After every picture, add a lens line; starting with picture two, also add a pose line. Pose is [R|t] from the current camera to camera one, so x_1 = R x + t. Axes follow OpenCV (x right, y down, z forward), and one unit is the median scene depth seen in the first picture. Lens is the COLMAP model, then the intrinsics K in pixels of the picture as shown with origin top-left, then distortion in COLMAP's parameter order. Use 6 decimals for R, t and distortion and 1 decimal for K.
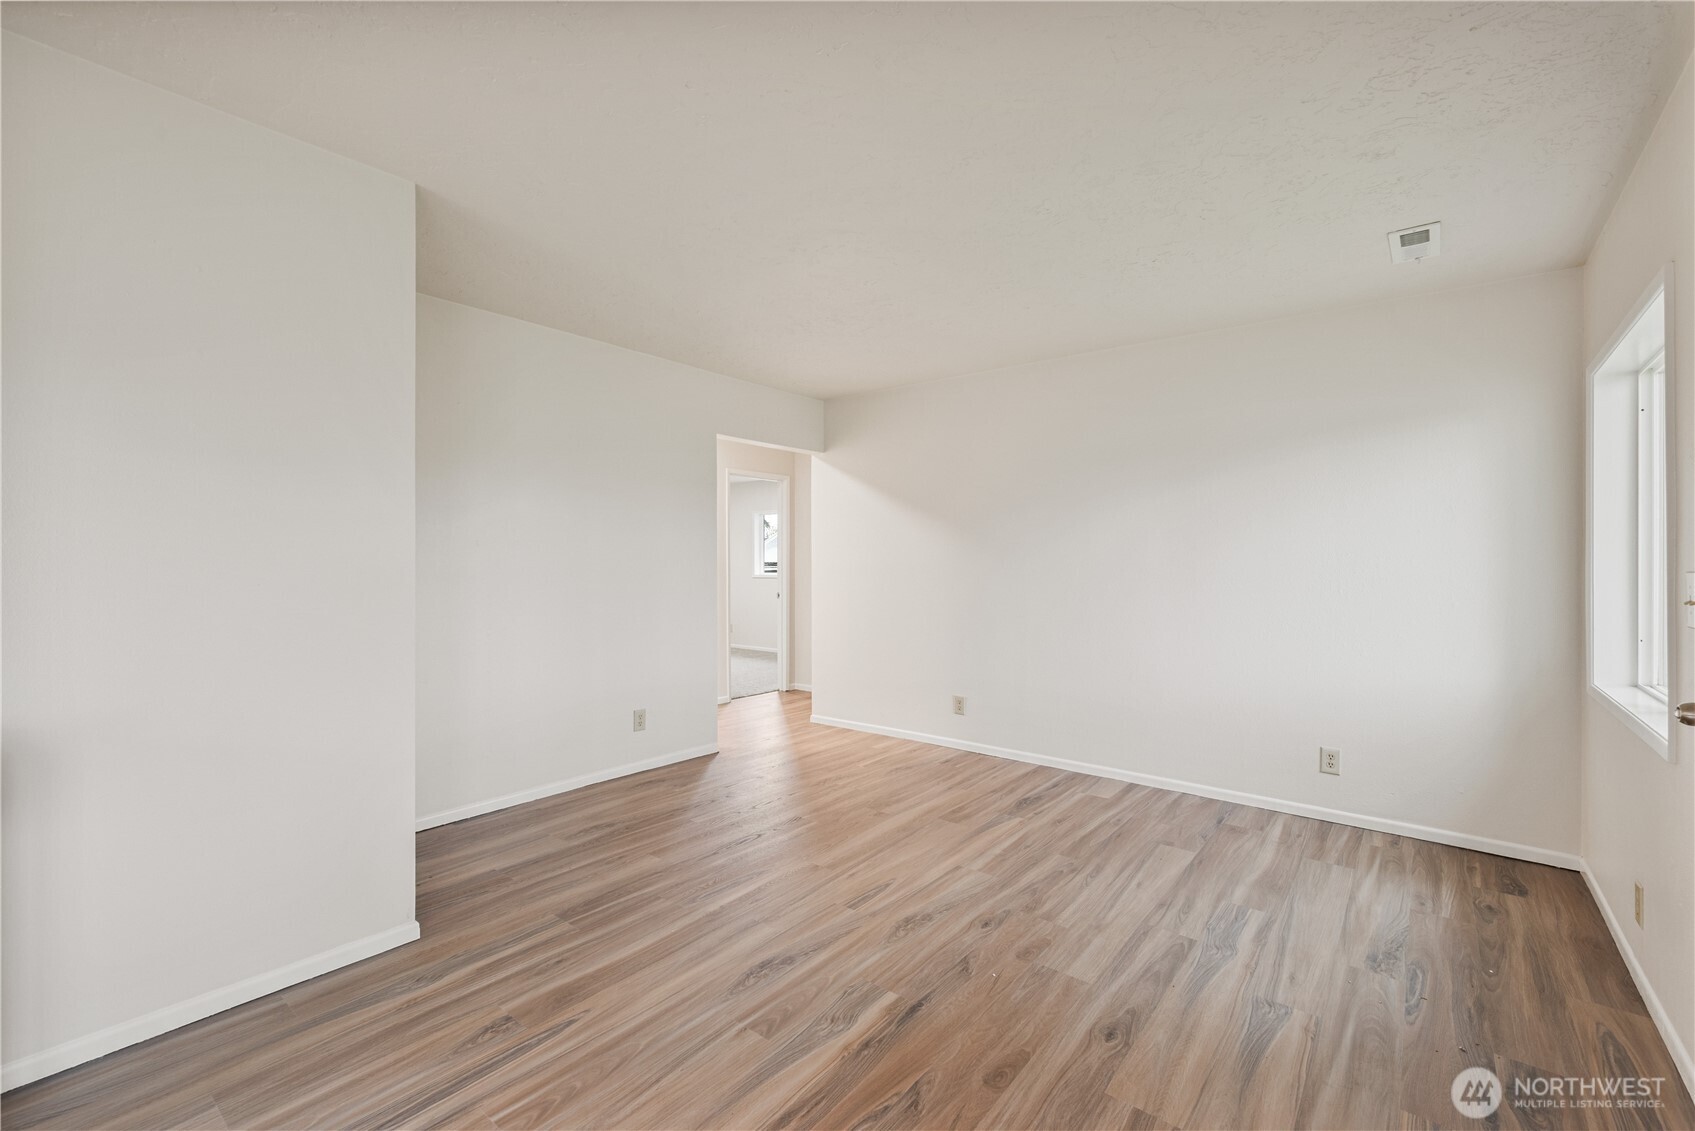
lens RADIAL K [[727.3, 0, 845.7], [0, 727.3, 557.5], [0, 0, 1]] dist [0.000070, 0.000107]
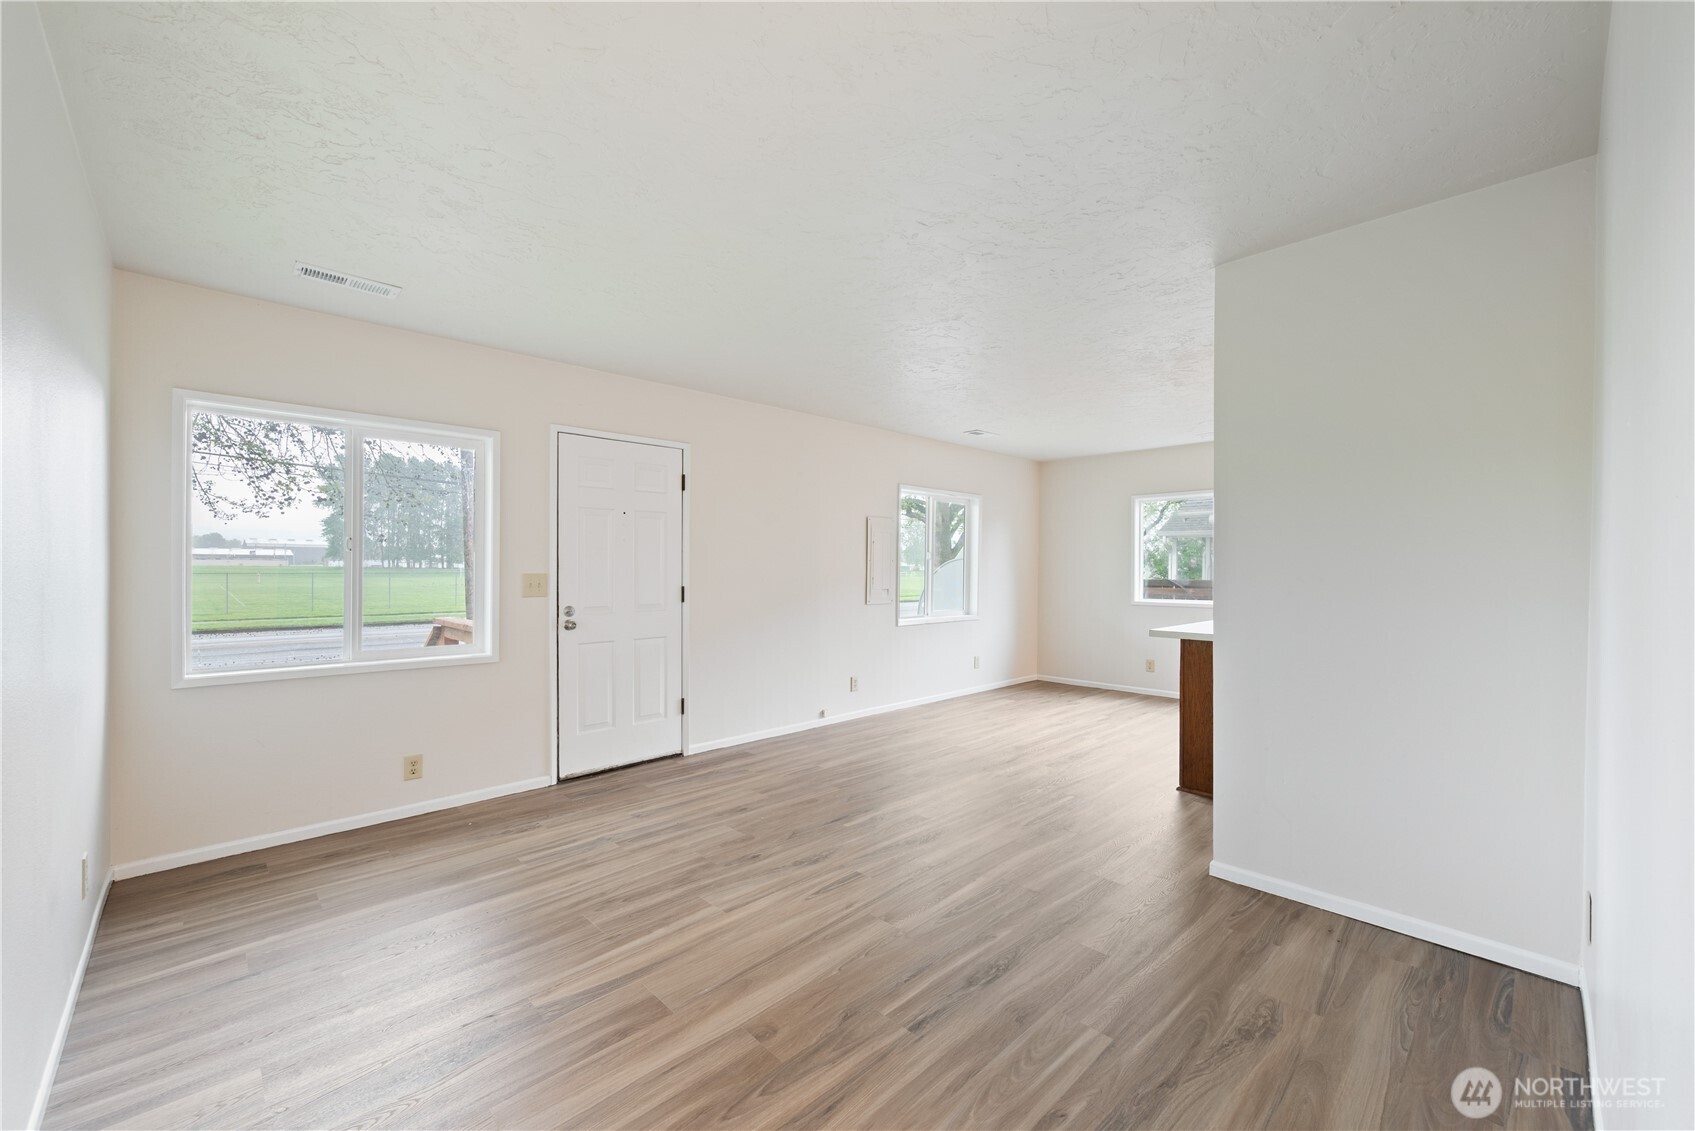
lens RADIAL K [[673.5, 0, 845.0], [0, 673.5, 568.8], [0, 0, 1]] dist [0.000366, -0.000038]
pose [[-0.992276, -0.003540, 0.124001, -0.097456], [-0.005235, 0.999897, -0.013346, 0.016701], [-0.123941, -0.013892, -0.992192, 1.978258]]
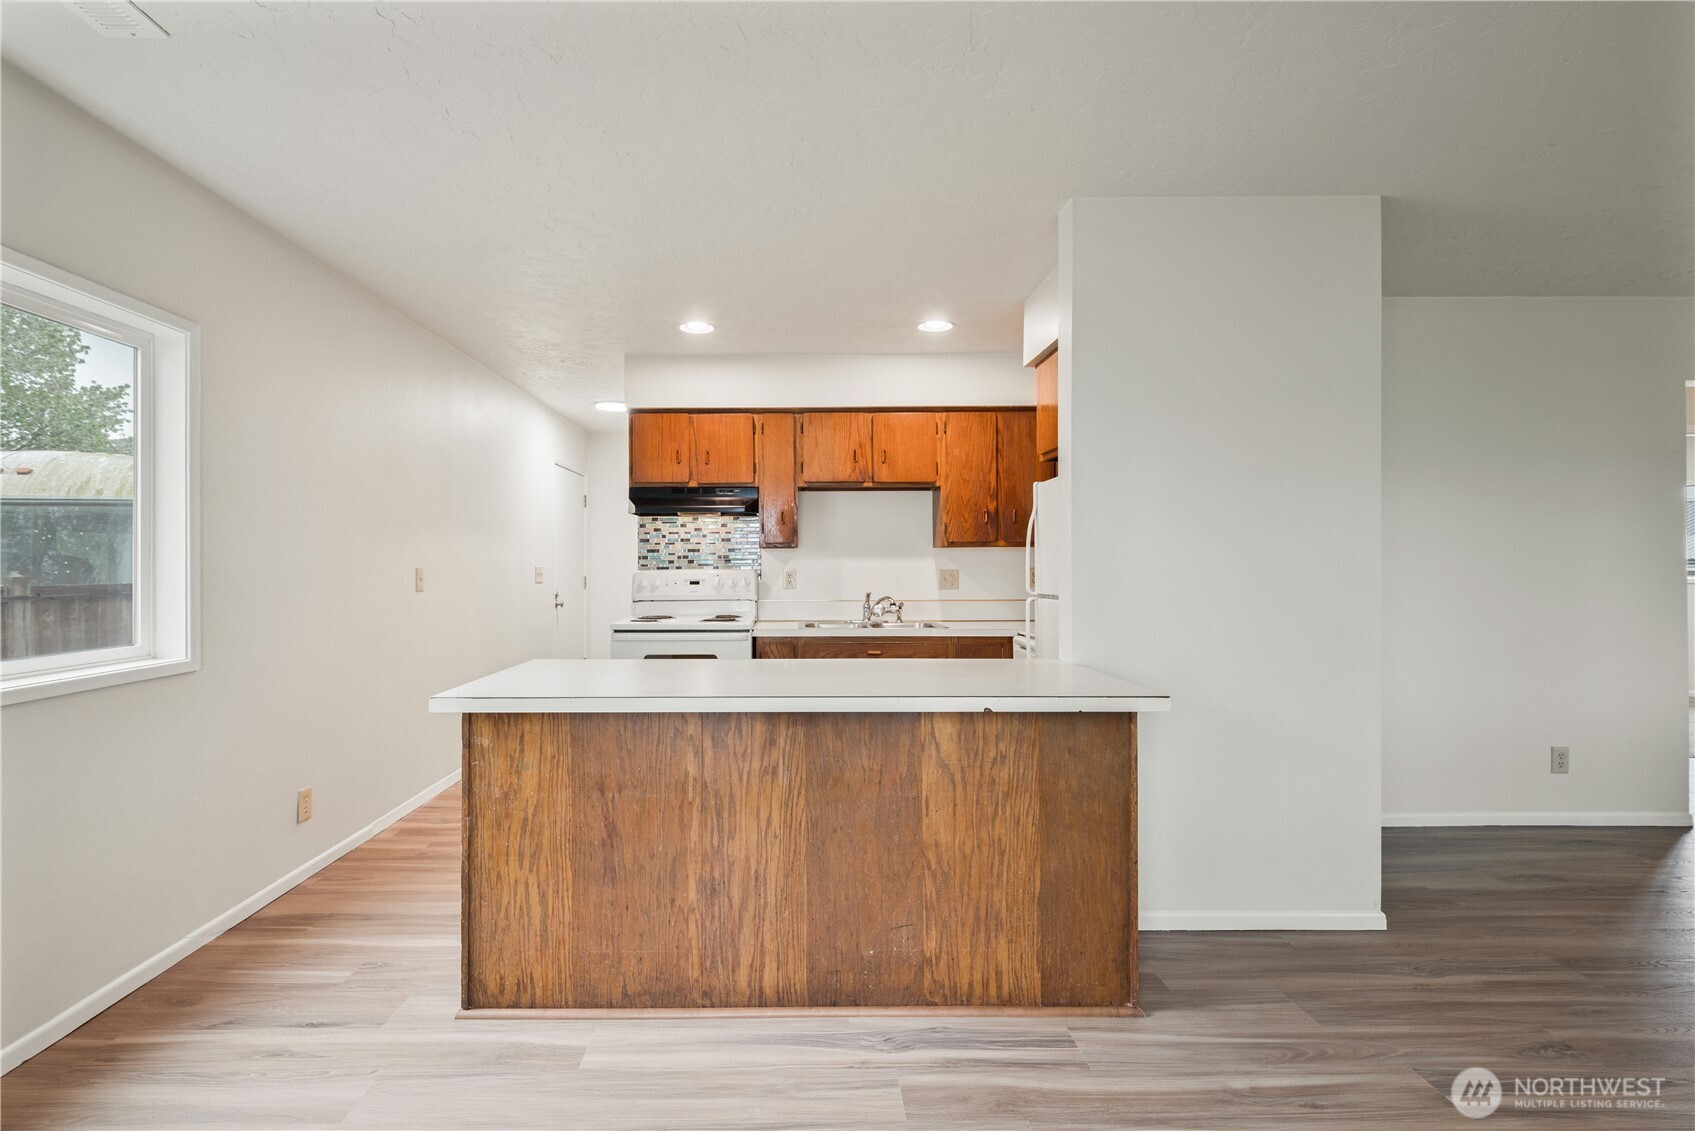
lens RADIAL K [[793.9, 0, 787.3], [0, 793.9, 576.2], [0, 0, 1]] dist [-0.005100, 0.000546]
pose [[0.621532, 0.013673, -0.783270, -0.216033], [0.008490, 0.999671, 0.024188, -0.009515], [0.783343, -0.021684, 0.621211, -0.309077]]
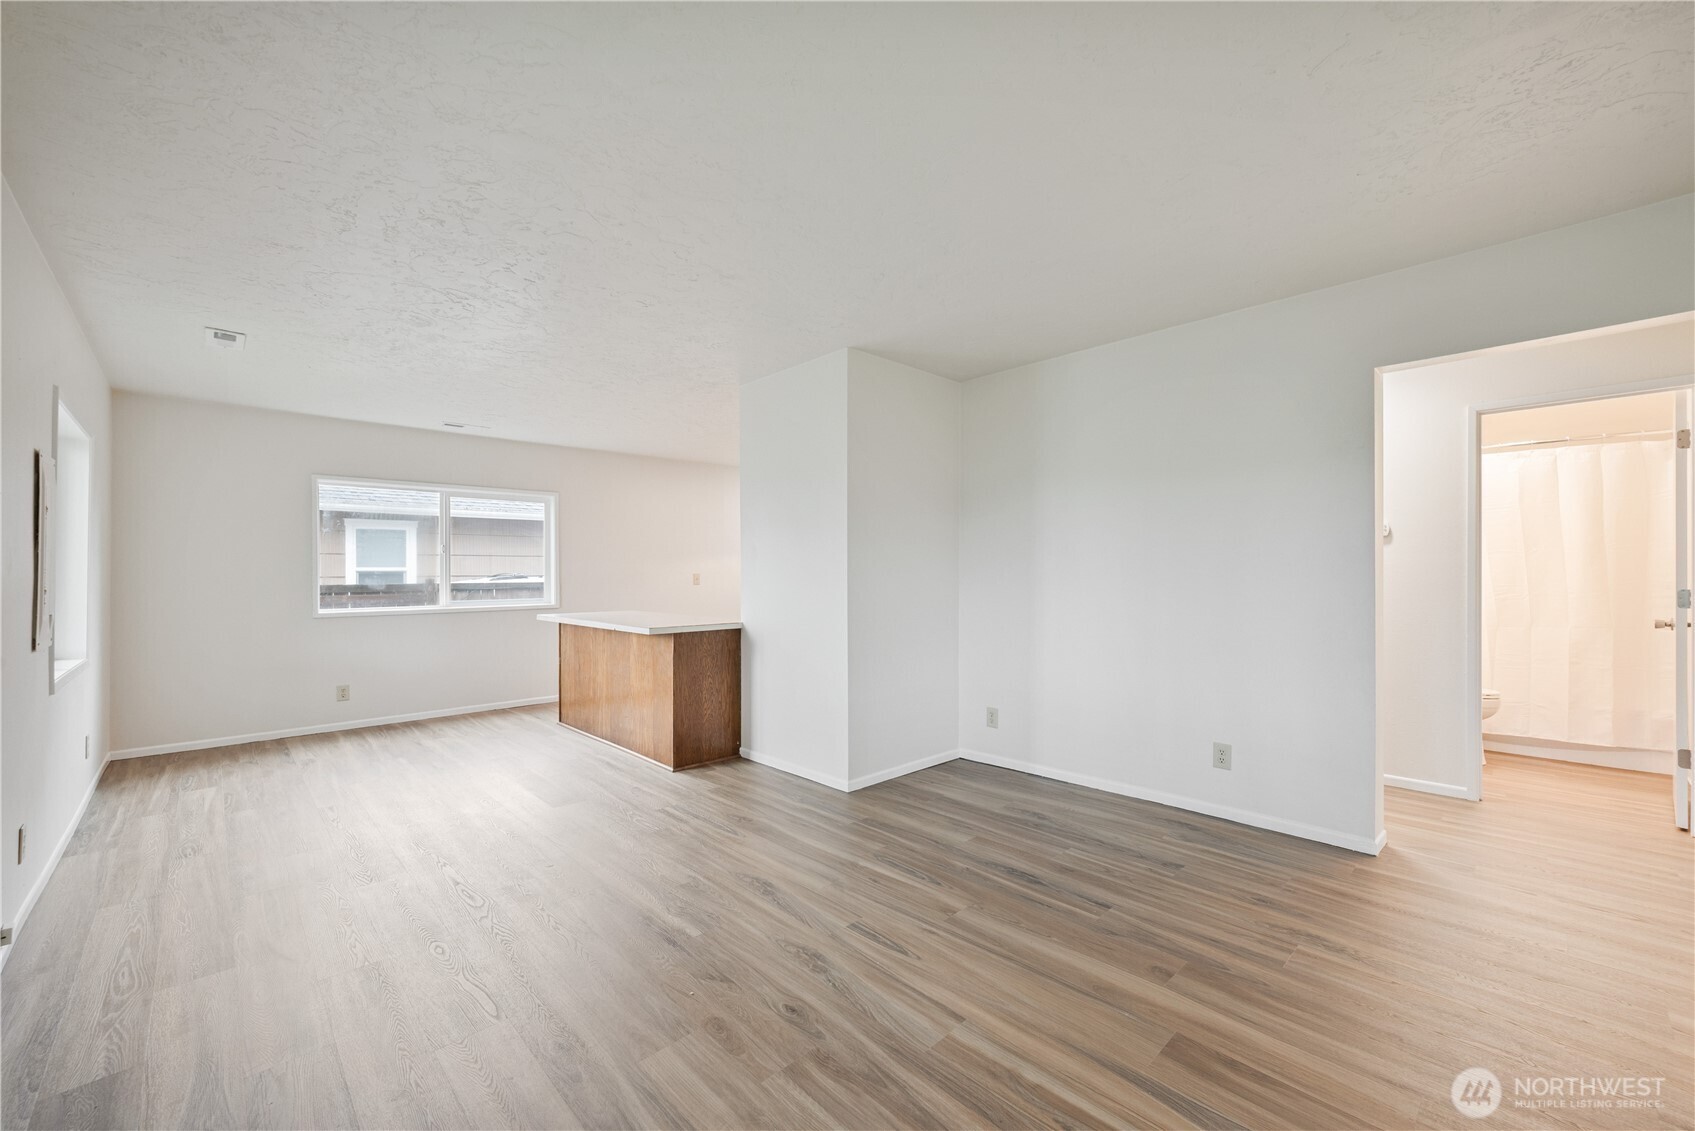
lens RADIAL K [[673.5, 0, 841.7], [0, 673.5, 571.8], [0, 0, 1]] dist [0.000366, -0.000038]
pose [[-0.136737, 0.000303, -0.990607, 0.866409], [0.014594, 0.999892, -0.001709, 0.009024], [0.990500, -0.014691, -0.136727, 1.073536]]
